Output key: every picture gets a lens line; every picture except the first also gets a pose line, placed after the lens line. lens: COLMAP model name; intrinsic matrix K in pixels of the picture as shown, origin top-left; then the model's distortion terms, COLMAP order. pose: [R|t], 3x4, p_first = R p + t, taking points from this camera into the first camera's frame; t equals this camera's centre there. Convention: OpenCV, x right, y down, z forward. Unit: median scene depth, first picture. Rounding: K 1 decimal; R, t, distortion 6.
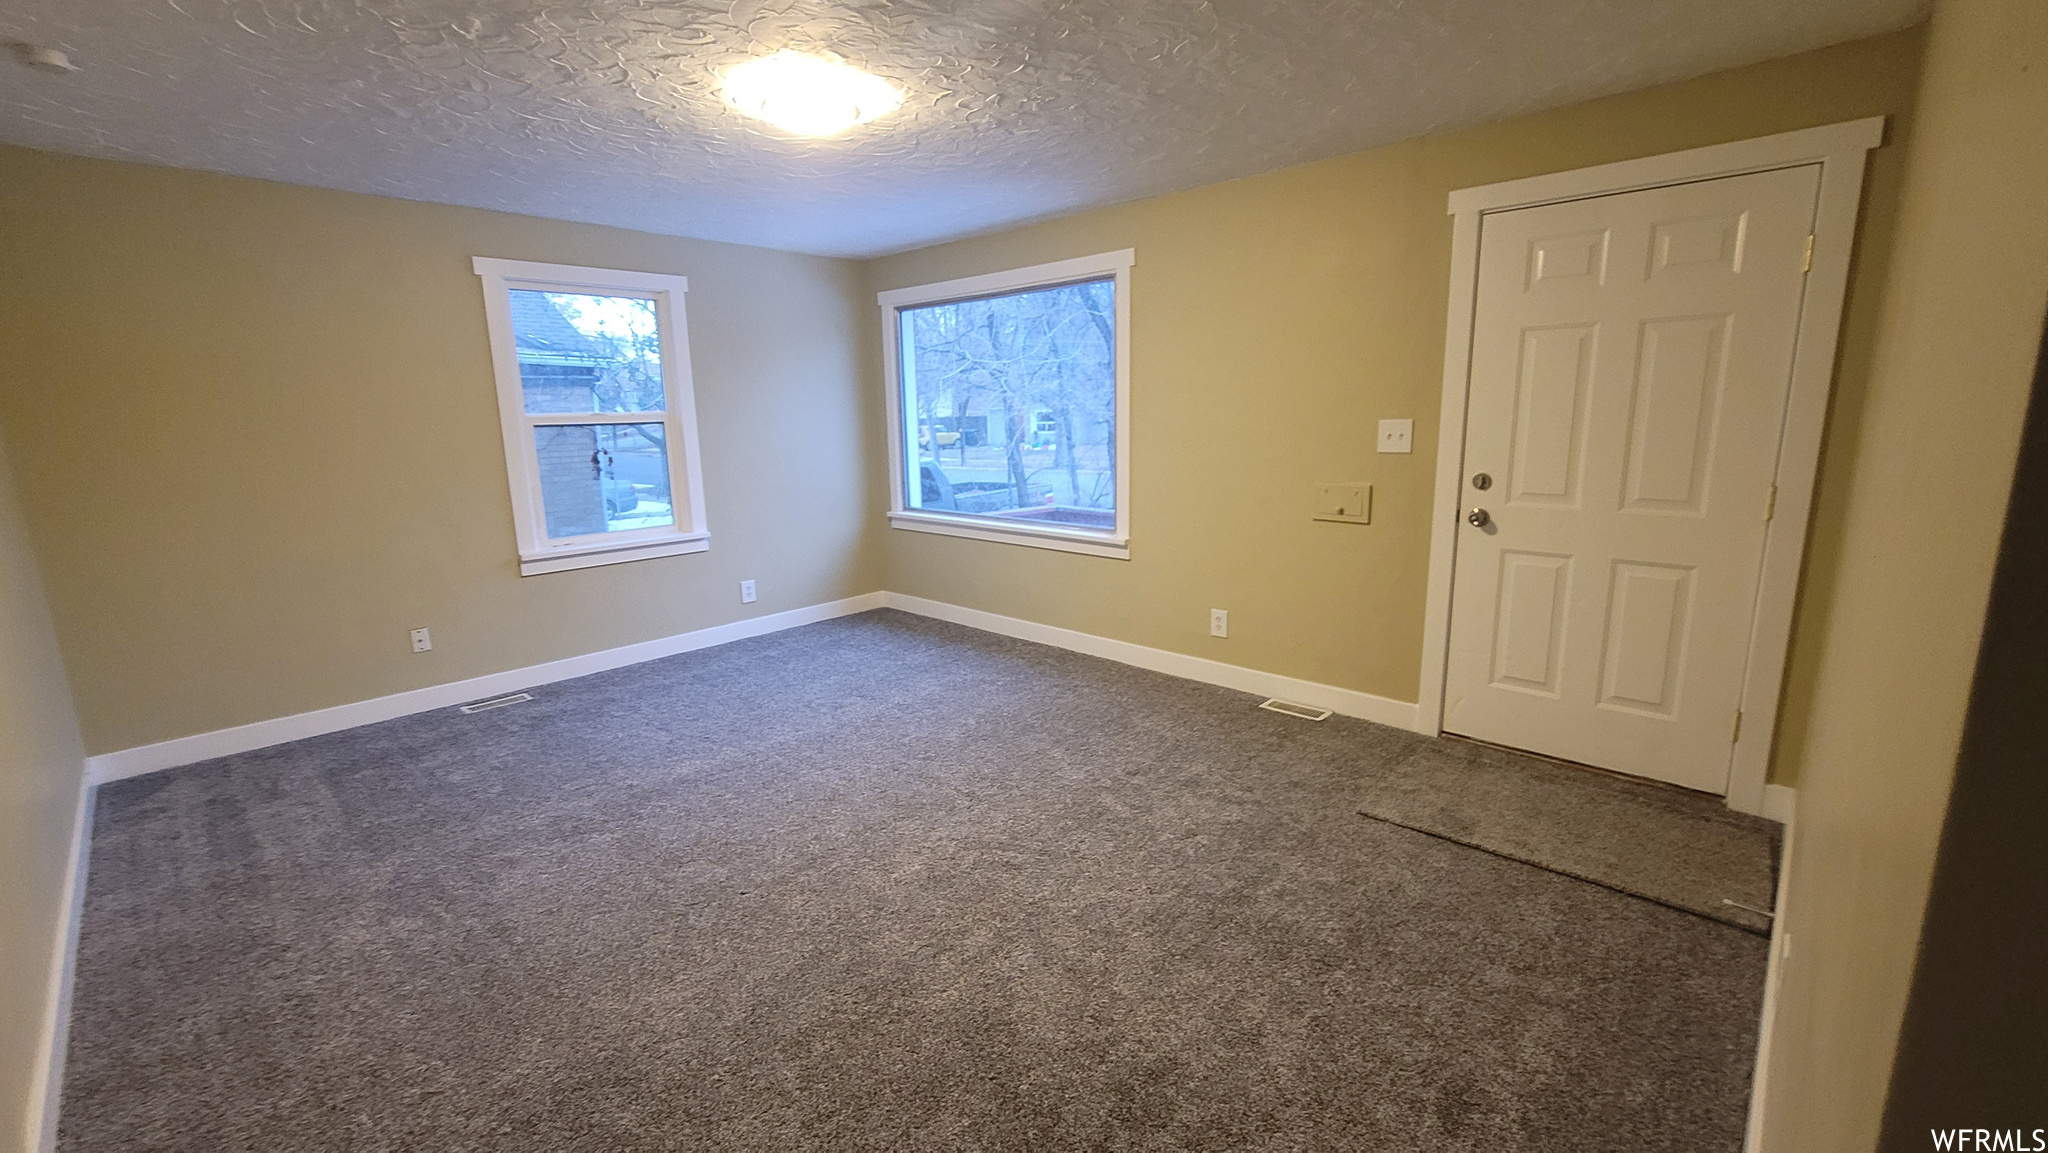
lens RADIAL K [[838.9, 0, 1015.8], [0, 838.9, 567.3], [0, 0, 1]] dist [0.000178, 0.001394]
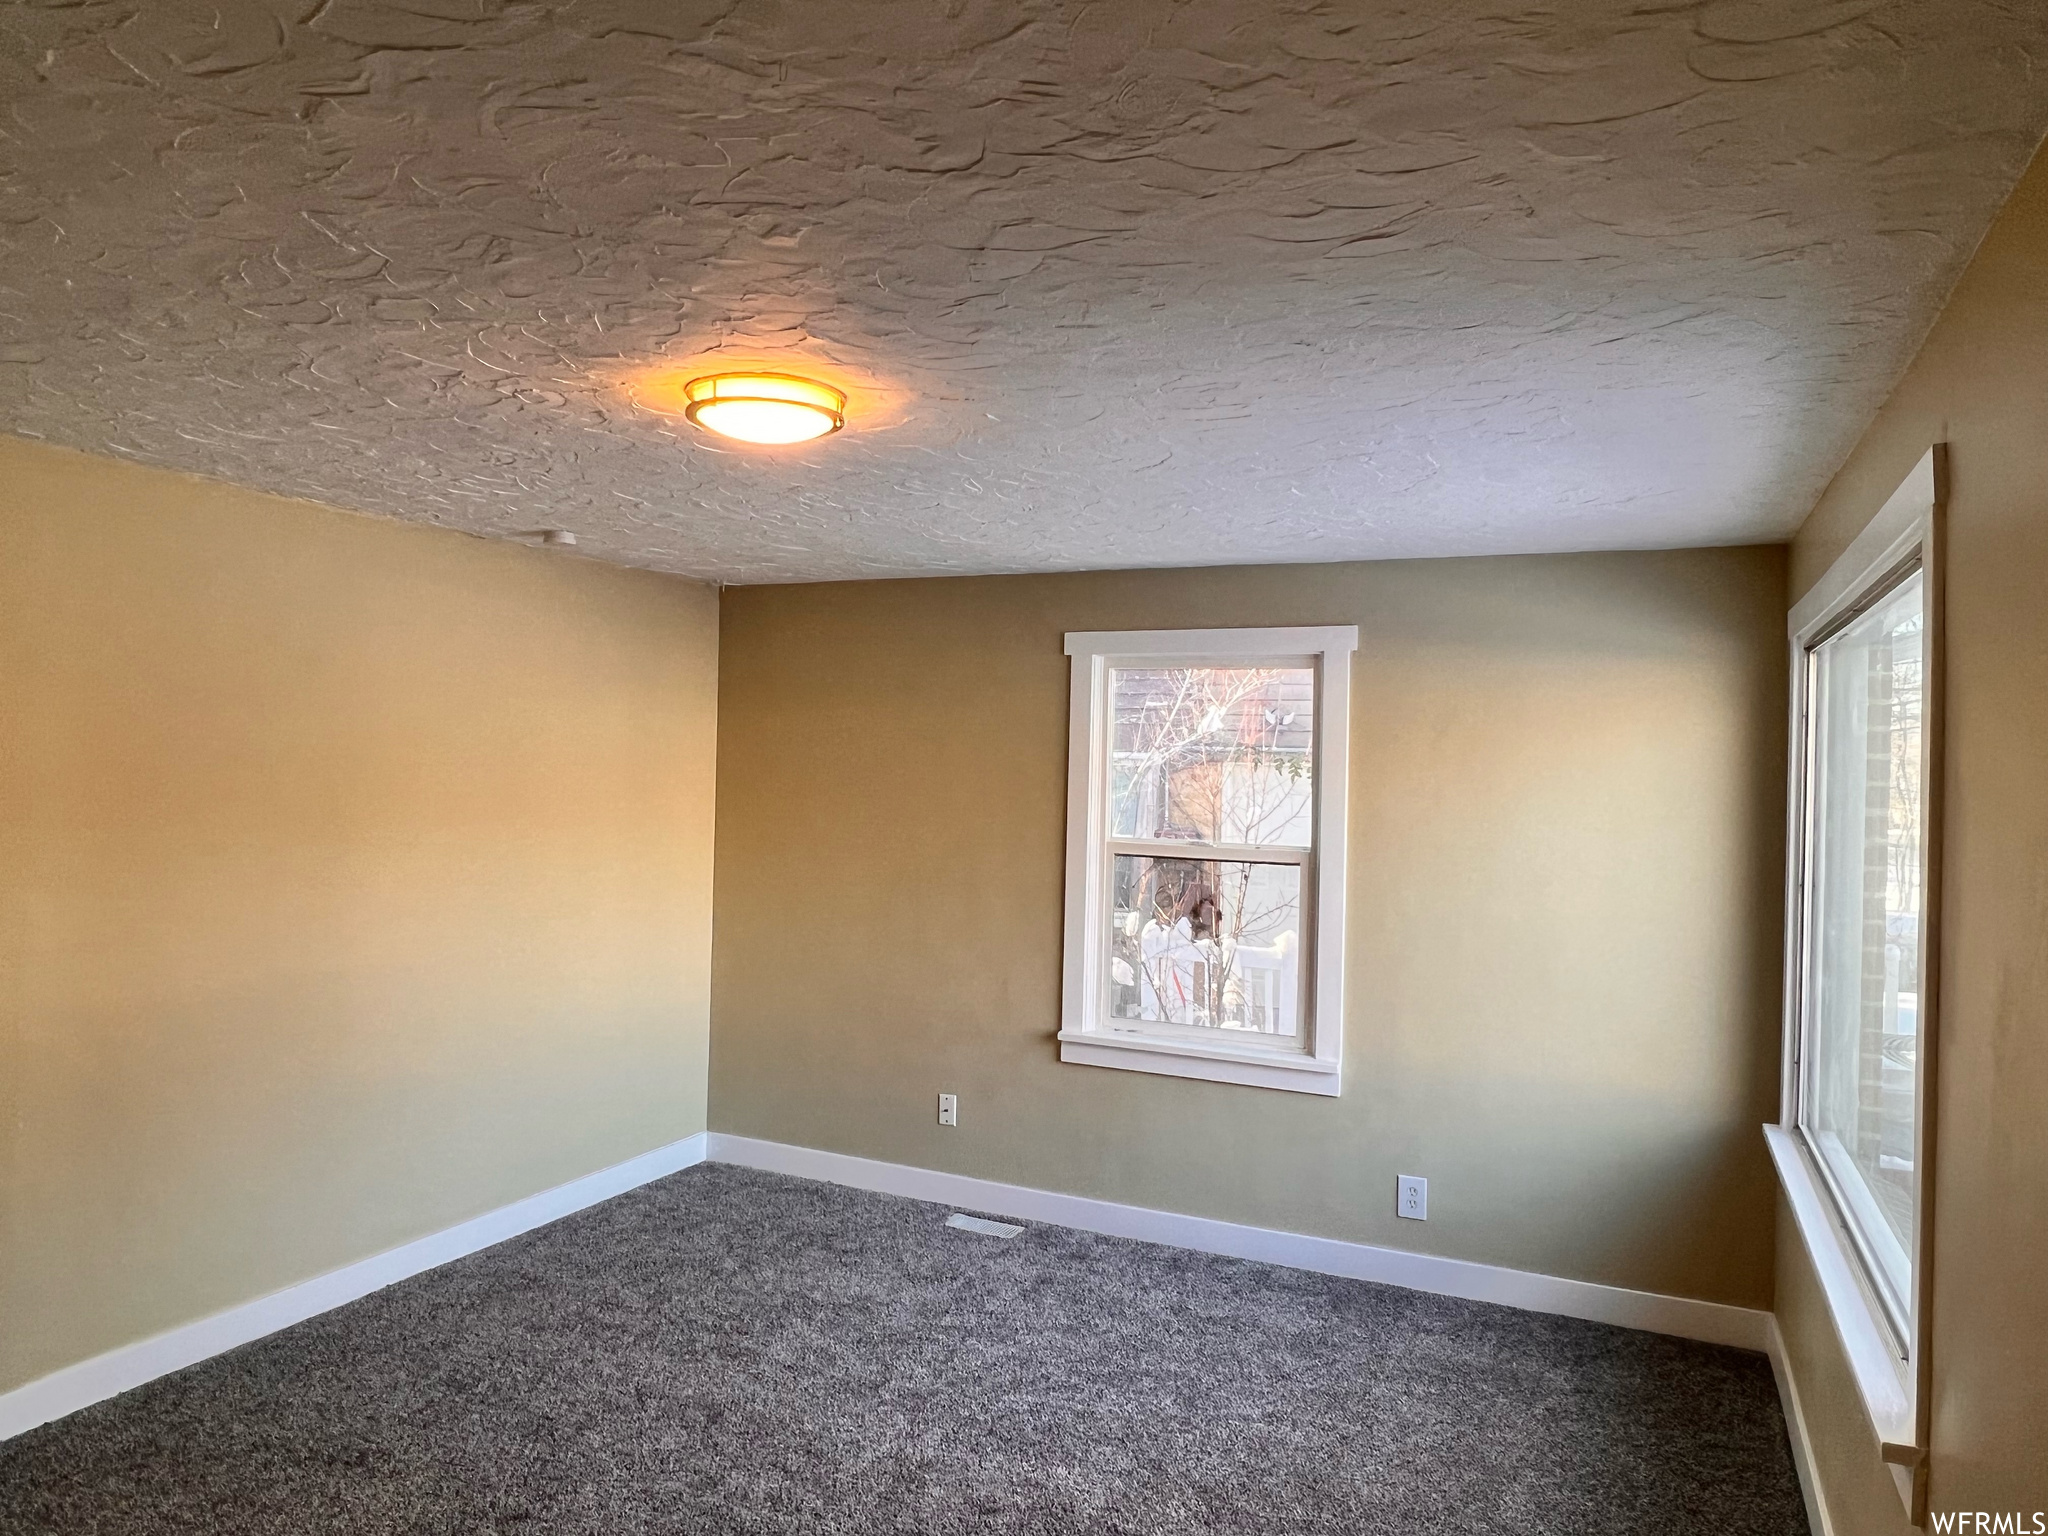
lens RADIAL K [[1325.4, 0, 1022.9], [0, 1325.4, 763.6], [0, 0, 1]] dist [-0.001106, -0.000087]
pose [[0.320760, 0.029356, -0.946706, 0.454244], [-0.206650, 0.977609, -0.039703, -0.184410], [0.924342, 0.208372, 0.319644, 0.560424]]
